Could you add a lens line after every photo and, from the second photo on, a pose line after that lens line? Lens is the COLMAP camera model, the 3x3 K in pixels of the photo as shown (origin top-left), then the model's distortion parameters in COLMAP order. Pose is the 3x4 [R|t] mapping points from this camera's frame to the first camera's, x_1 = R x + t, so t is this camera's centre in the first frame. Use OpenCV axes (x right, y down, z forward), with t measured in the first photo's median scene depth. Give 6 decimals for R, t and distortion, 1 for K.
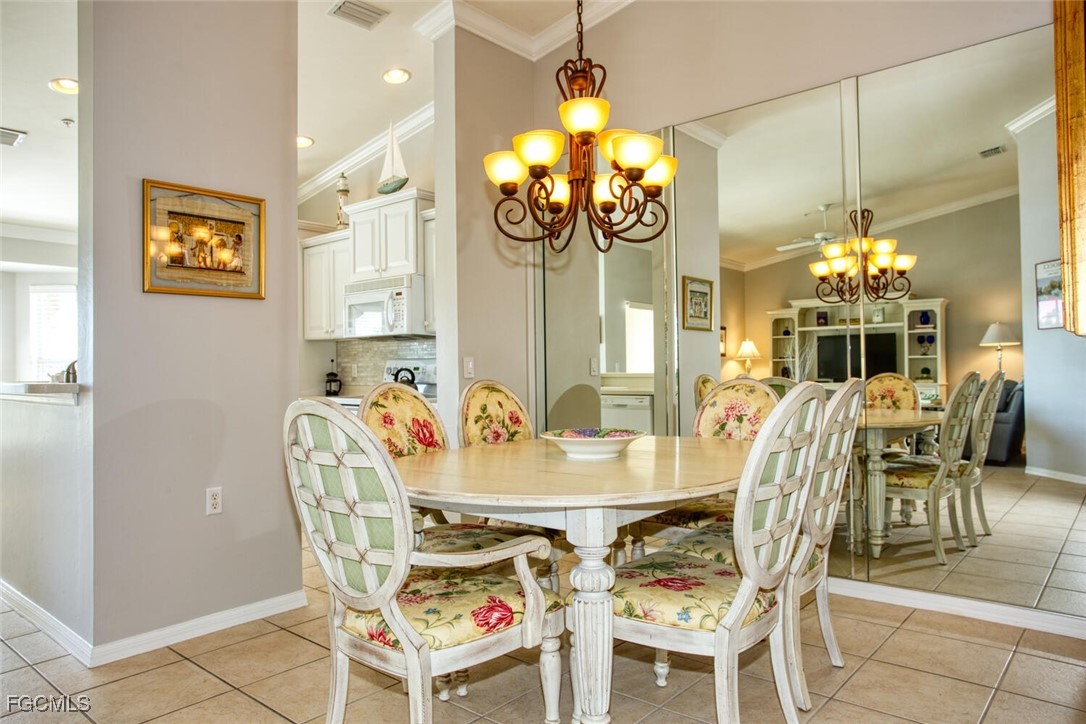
lens RADIAL K [[710.4, 0, 539.2], [0, 710.4, 360.2], [0, 0, 1]] dist [-0.045897, -0.000042]
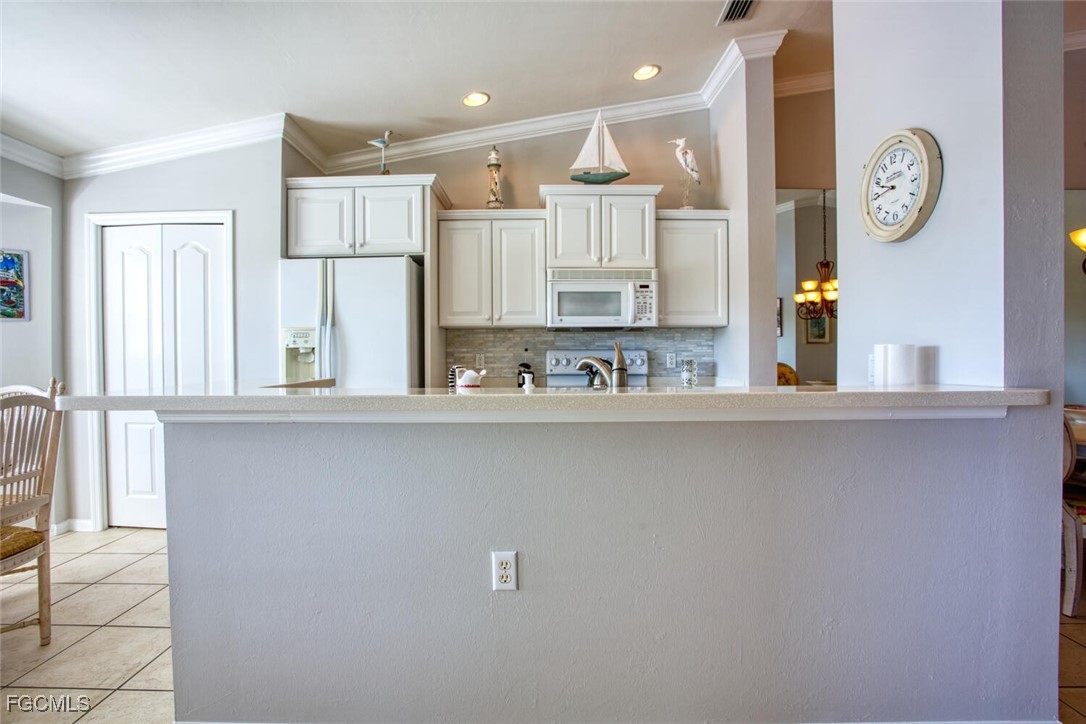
lens RADIAL K [[478.8, 0, 543.3], [0, 478.8, 365.6], [0, 0, 1]] dist [-0.026783, -0.000454]
pose [[0.744818, -0.010014, 0.667193, -0.703659], [-0.010898, 0.999571, 0.027168, 0.002281], [-0.667179, -0.027506, 0.744390, 0.537970]]
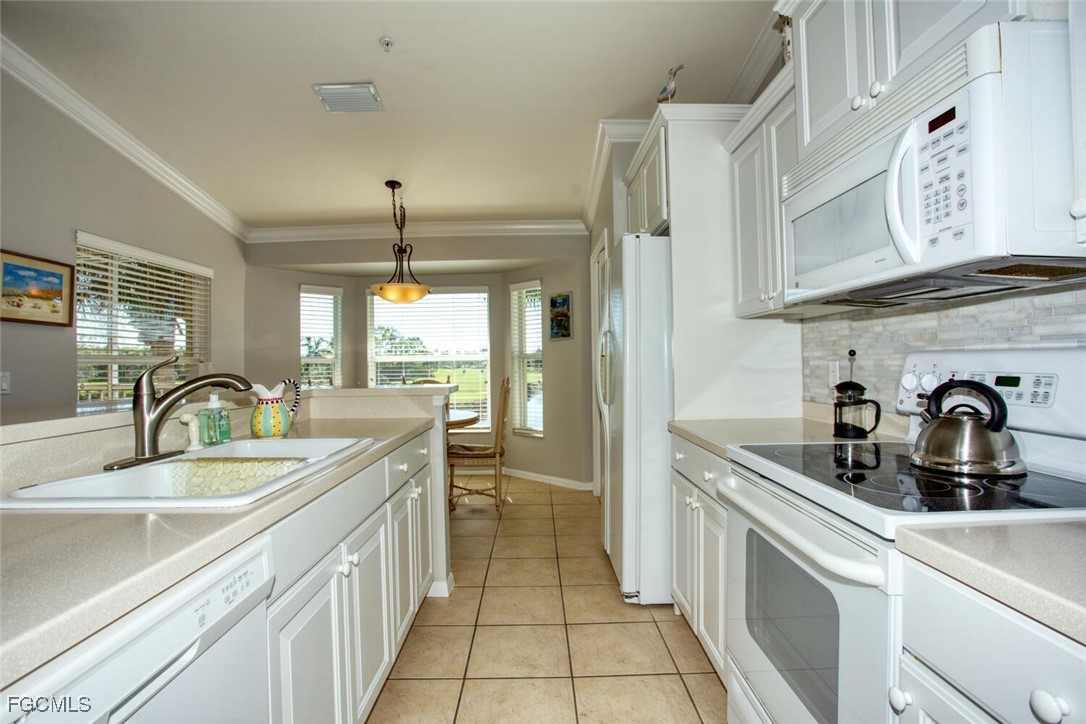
lens RADIAL K [[536.6, 0, 538.7], [0, 536.6, 361.4], [0, 0, 1]] dist [-0.015323, 0.003747]
pose [[0.668435, 0.000362, -0.743770, -0.137002], [0.015540, 0.999775, 0.014452, -0.004148], [0.743608, -0.021219, 0.668279, 0.682940]]
